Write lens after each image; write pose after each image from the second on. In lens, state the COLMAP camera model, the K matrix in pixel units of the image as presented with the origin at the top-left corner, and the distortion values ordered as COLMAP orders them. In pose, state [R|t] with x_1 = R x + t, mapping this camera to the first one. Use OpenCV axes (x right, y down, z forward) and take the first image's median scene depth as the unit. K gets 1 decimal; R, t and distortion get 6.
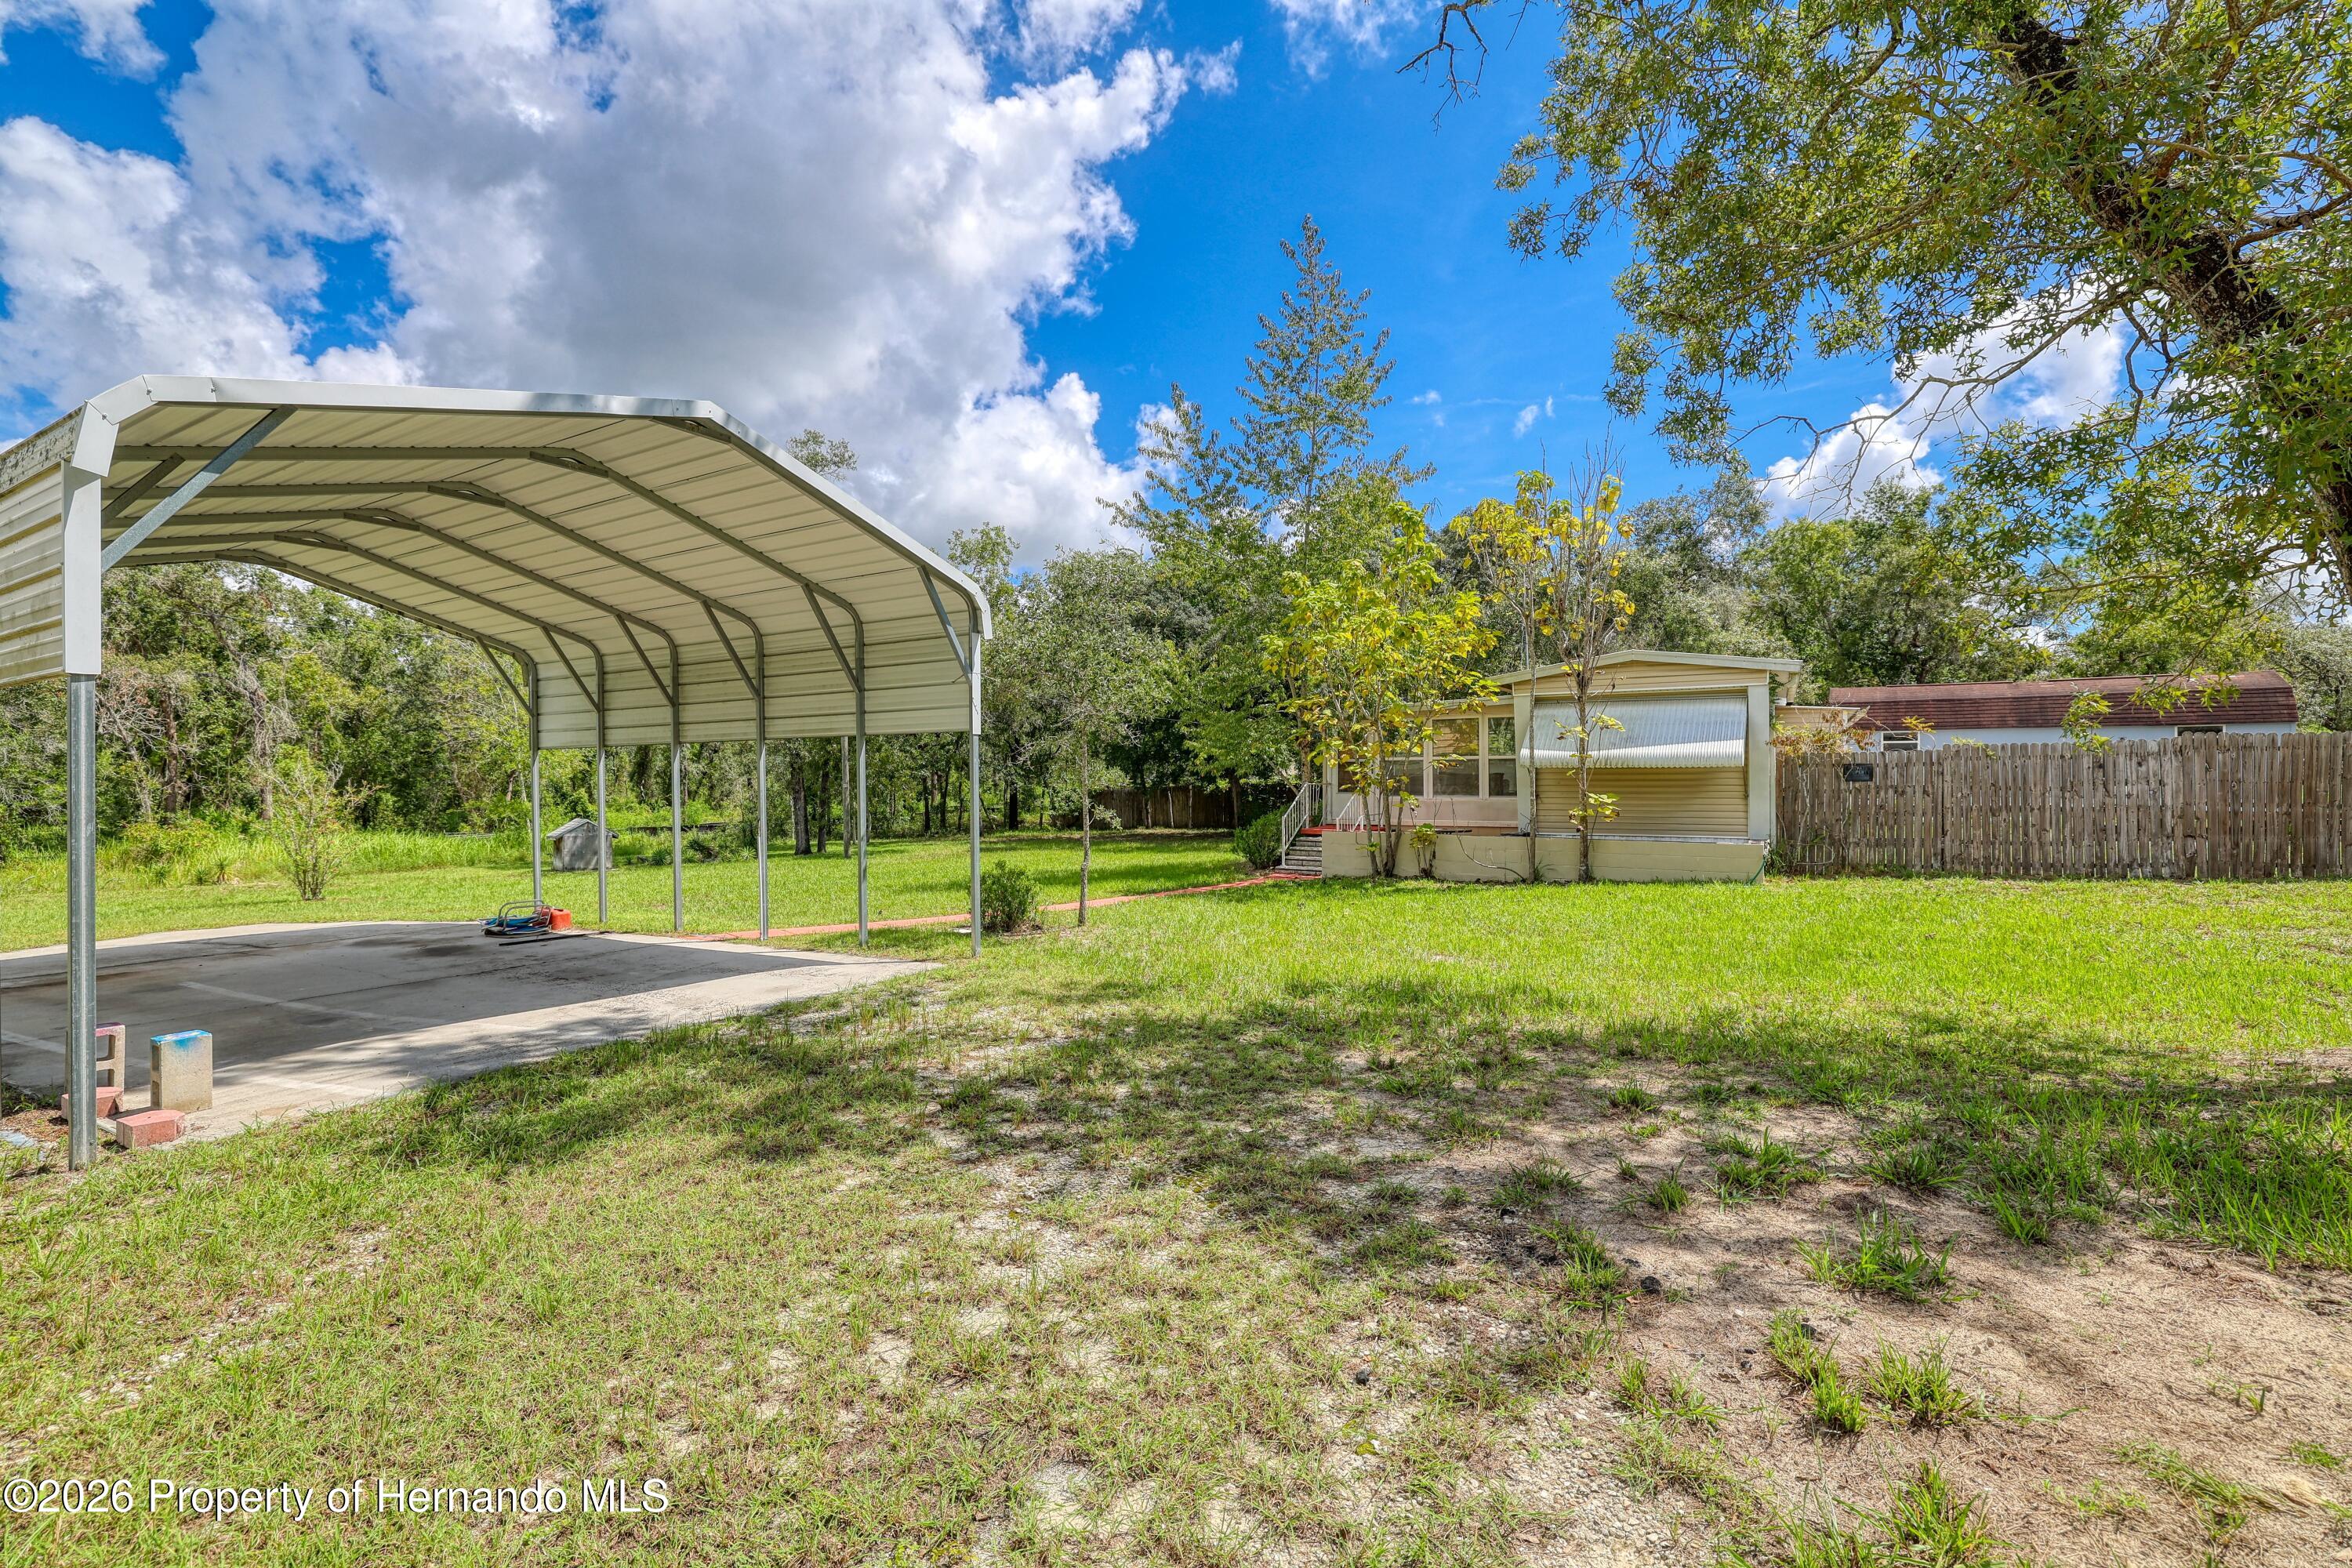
lens RADIAL K [[1050.1, 0, 1151.2], [0, 1050.1, 772.4], [0, 0, 1]] dist [-0.025846, 0.000093]
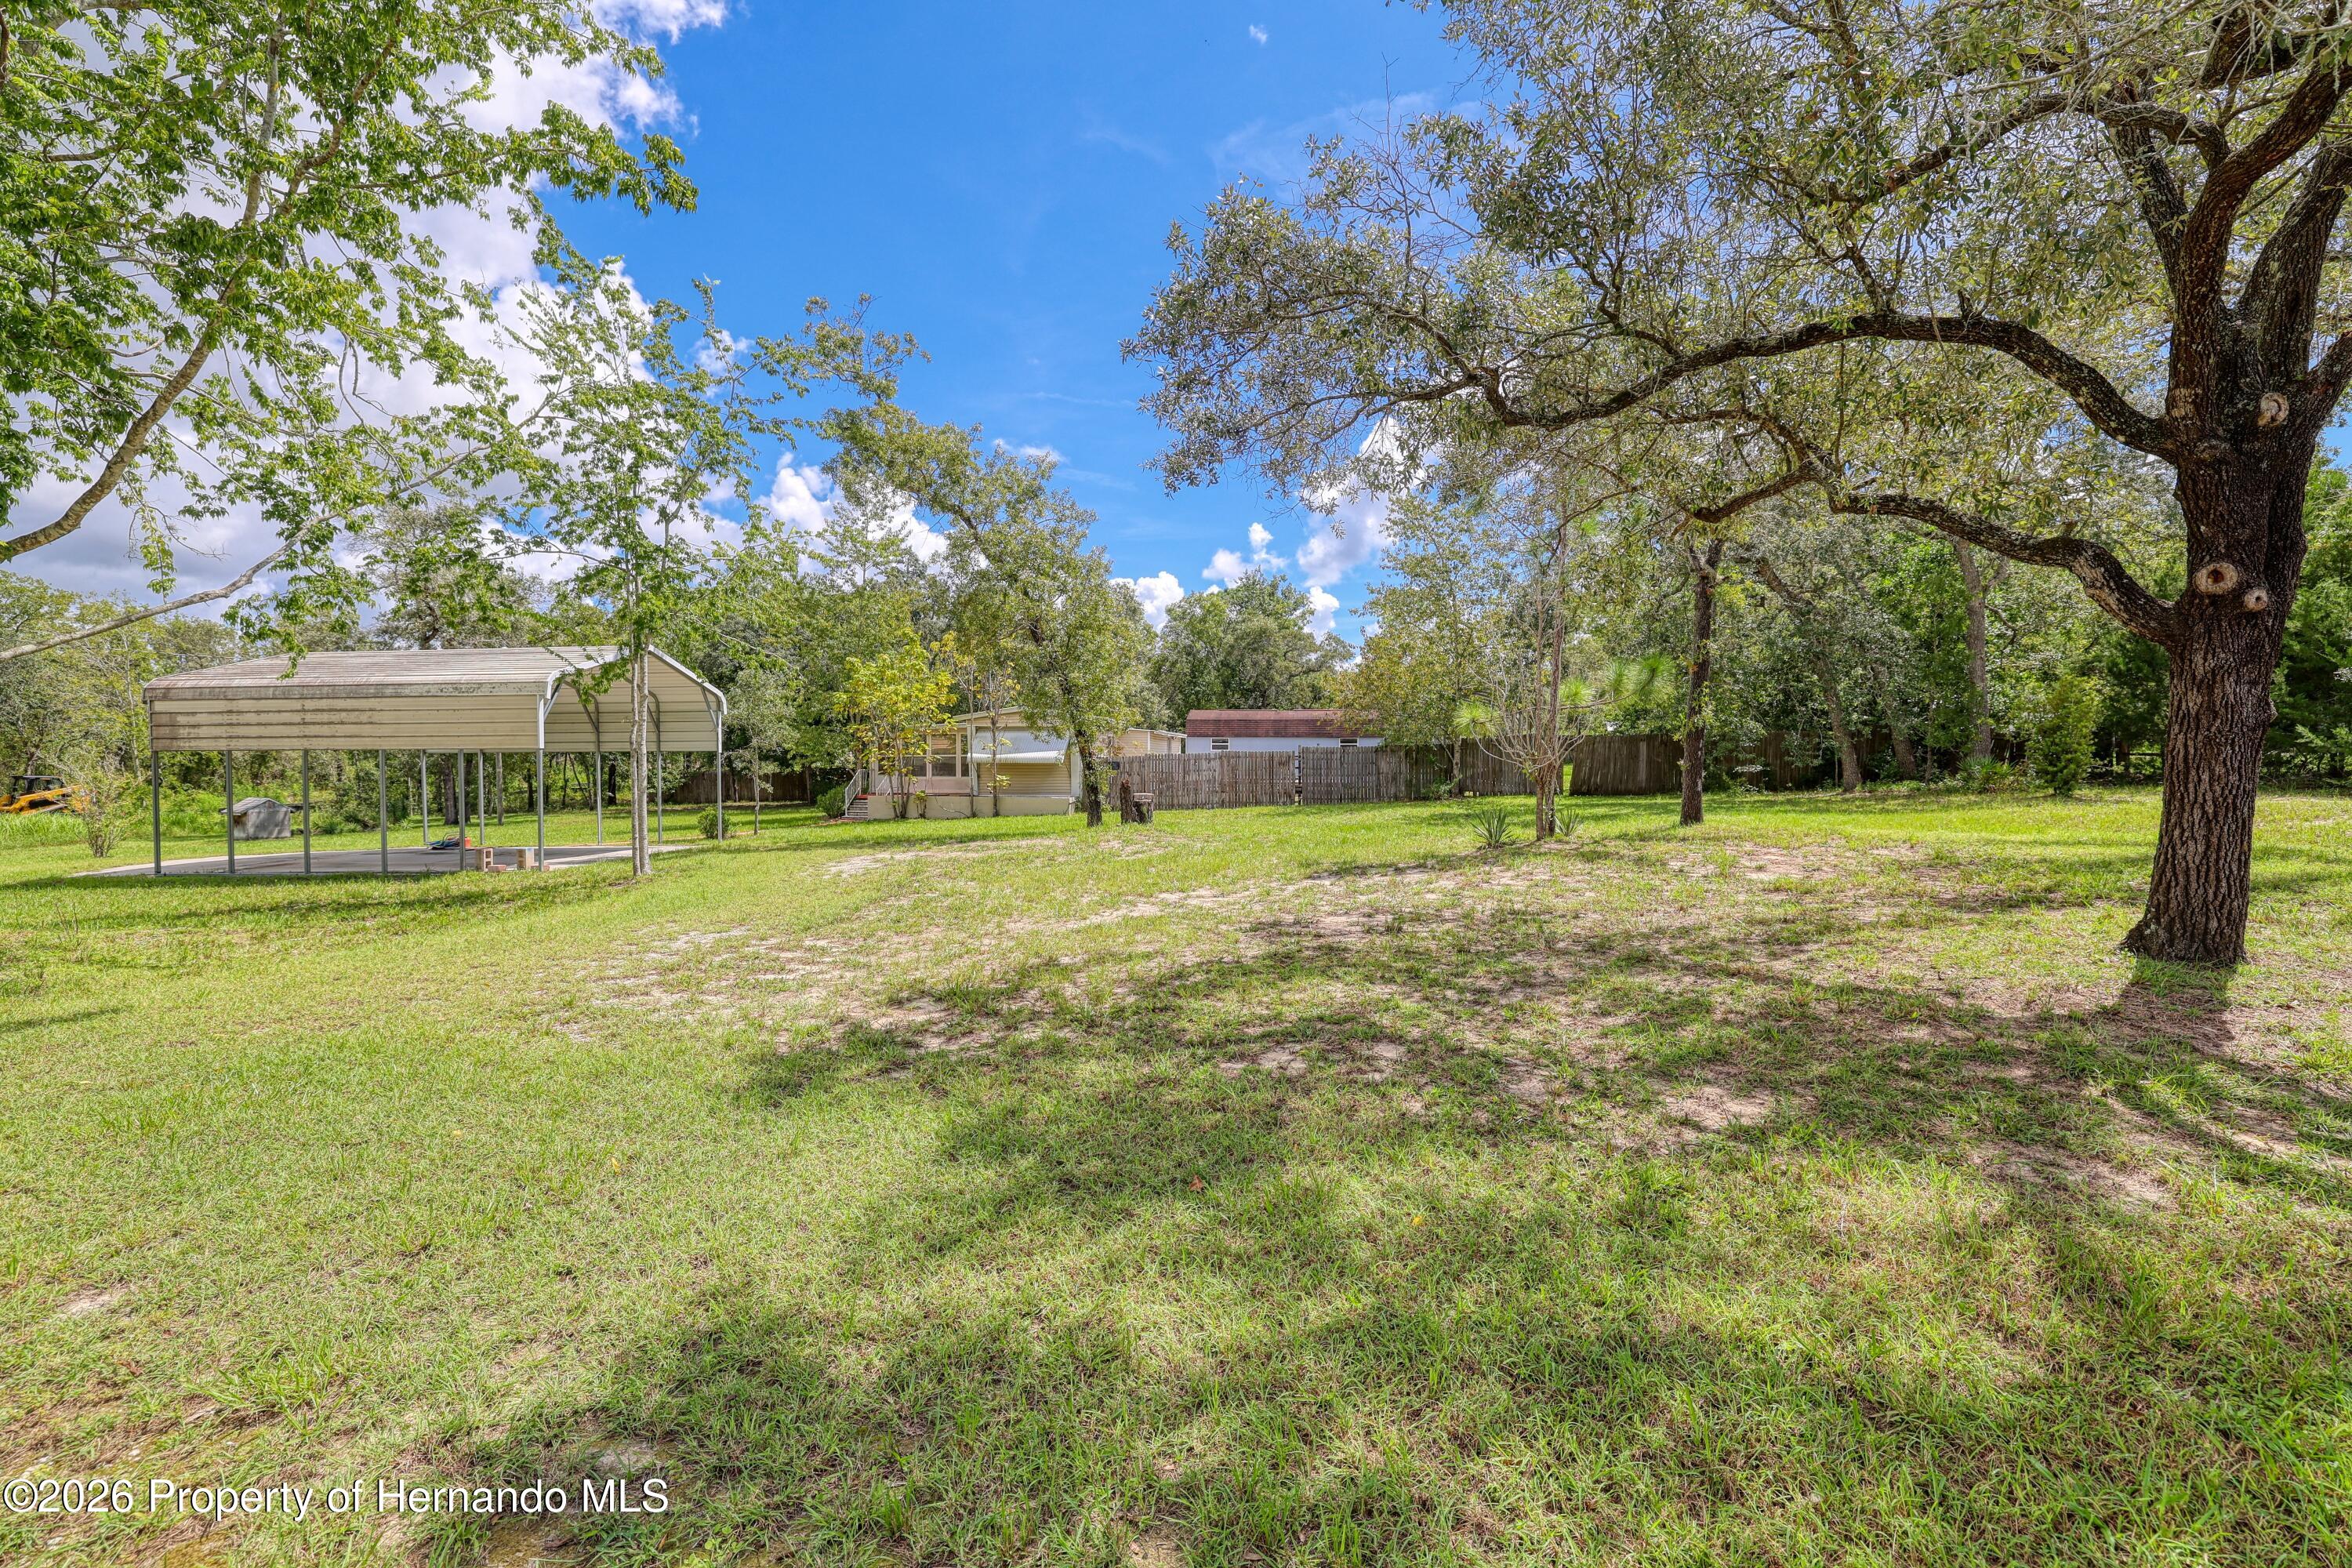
lens RADIAL K [[1050.1, 0, 1161.6], [0, 1050.1, 783.0], [0, 0, 1]] dist [-0.025846, 0.000093]
pose [[0.911974, -0.006308, 0.410198, -0.133772], [-0.005470, 0.999606, 0.027533, -0.022103], [-0.410210, -0.027353, 0.911581, -0.976660]]
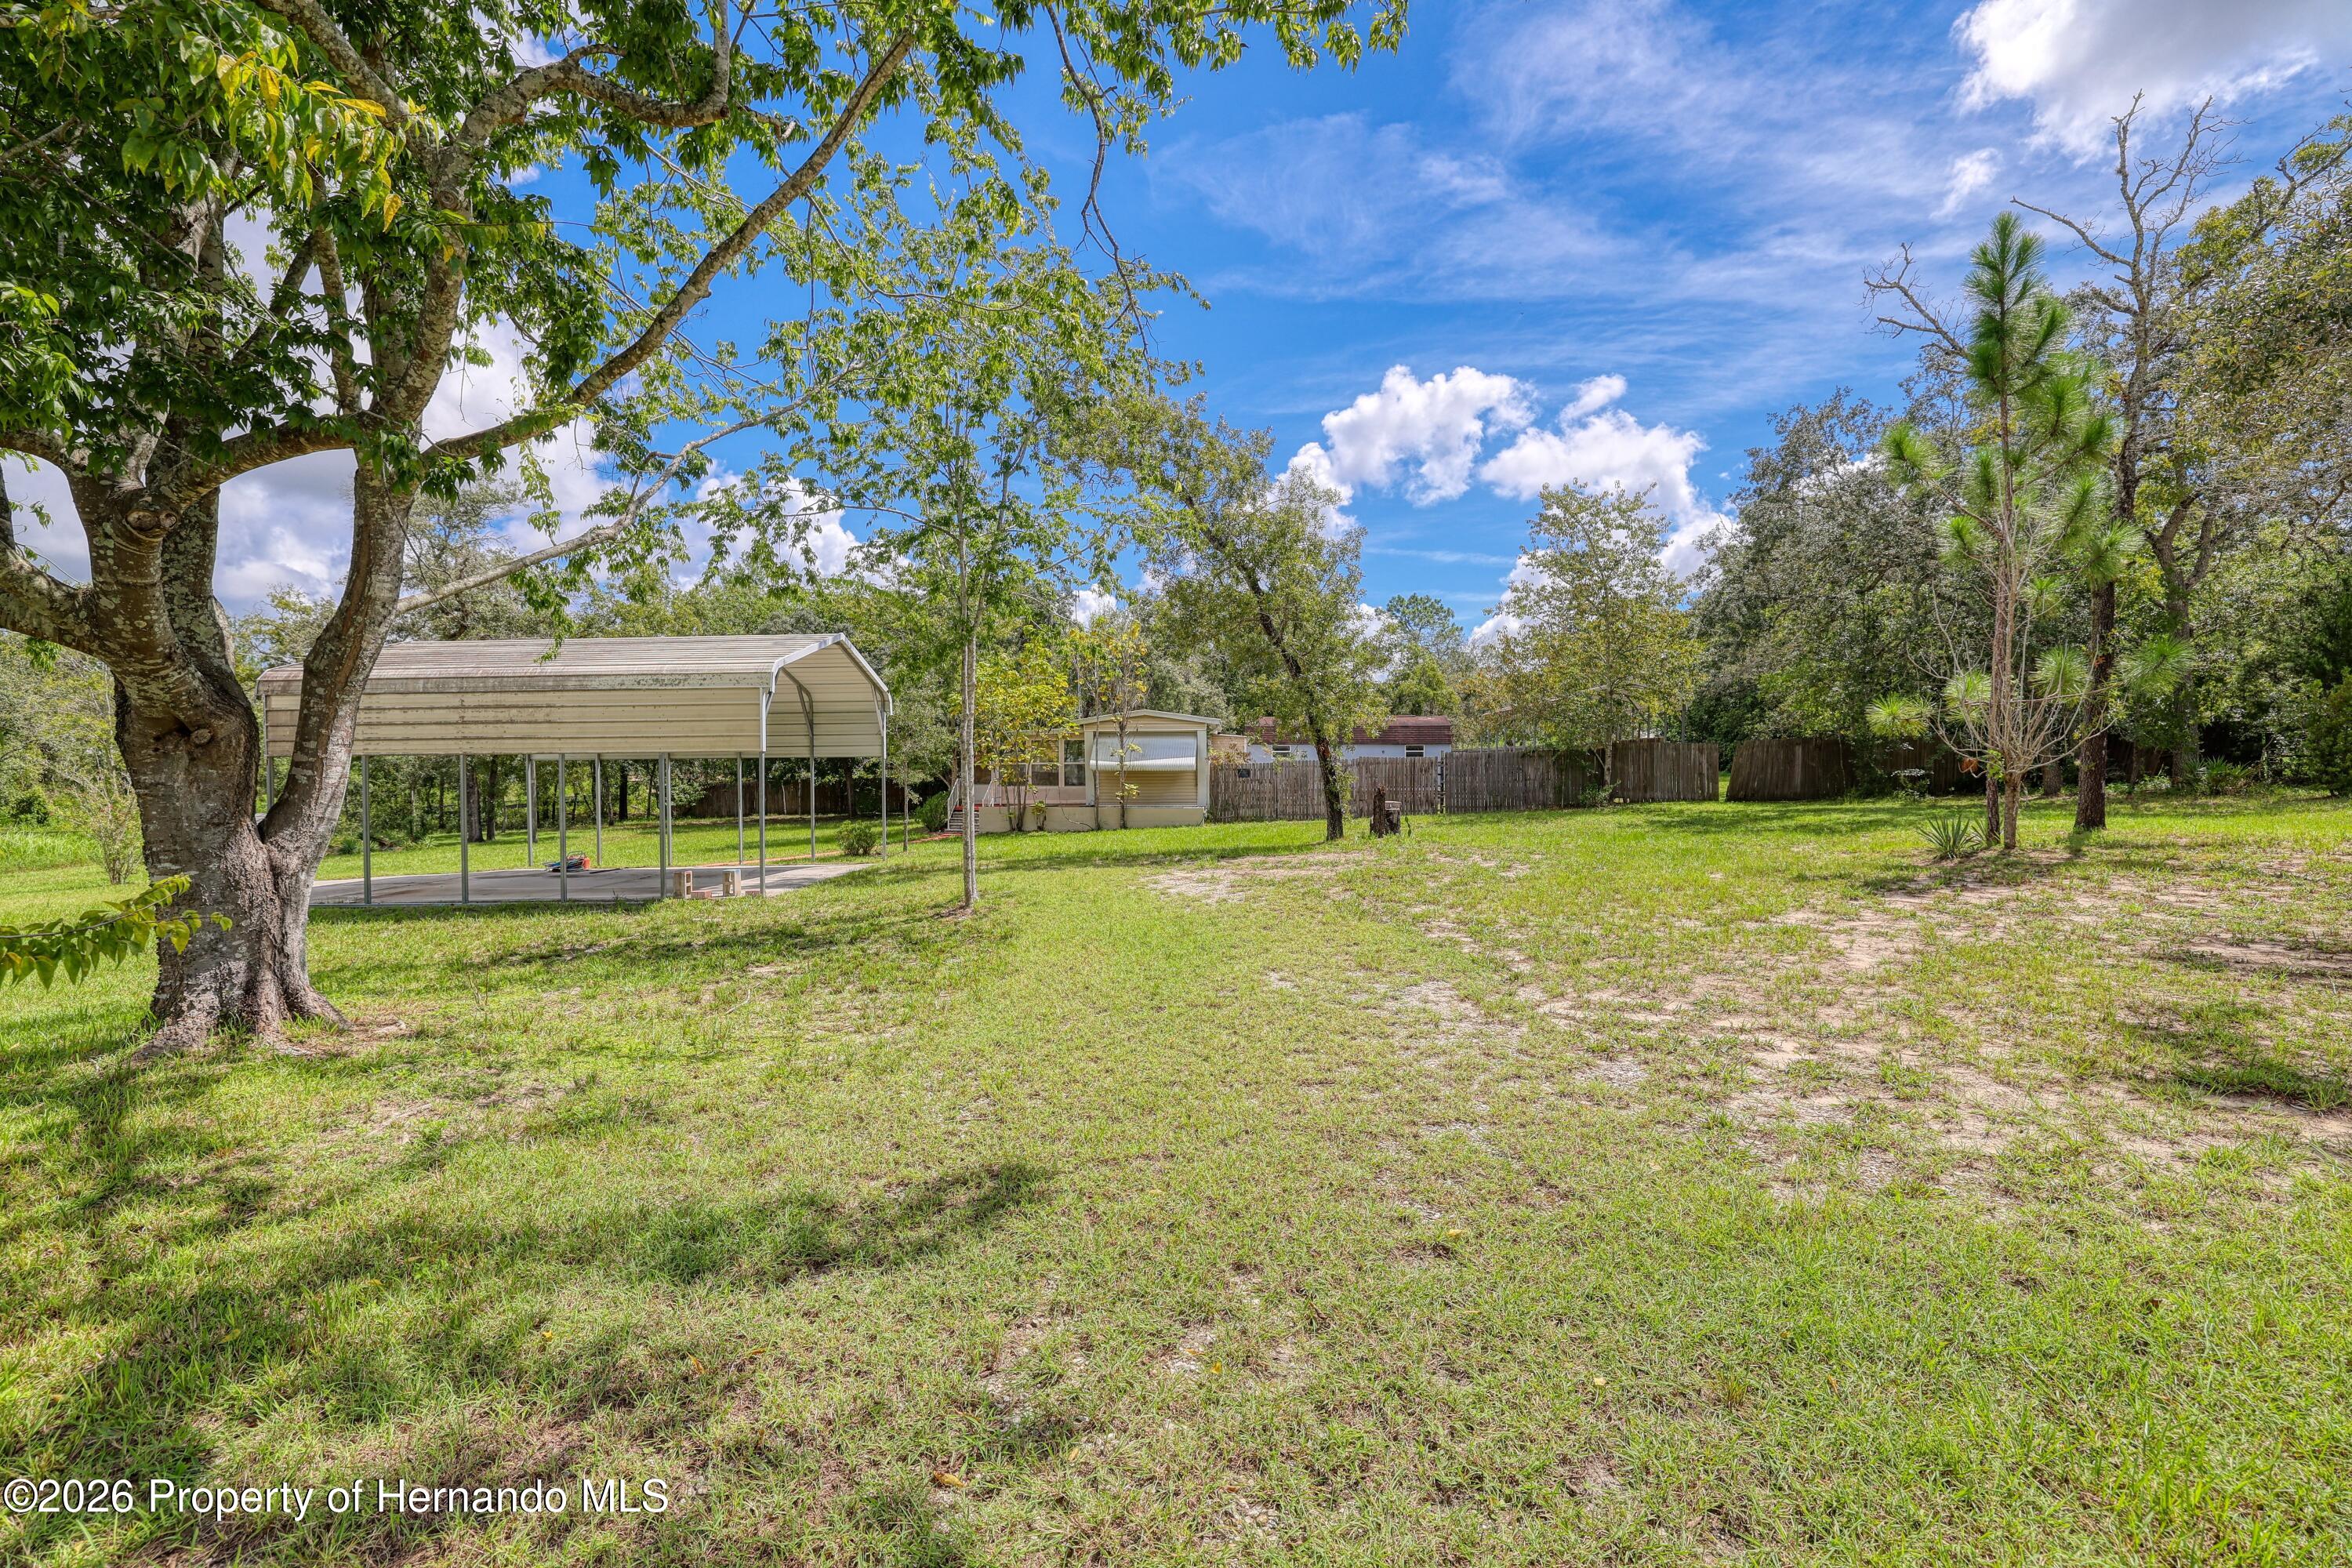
lens RADIAL K [[1050.1, 0, 1164.5], [0, 1050.1, 781.9], [0, 0, 1]] dist [-0.025846, 0.000093]
pose [[0.885727, -0.006250, 0.464164, -0.389963], [-0.001196, 0.999875, 0.015744, -0.013046], [-0.464205, -0.014500, 0.885609, -0.704553]]
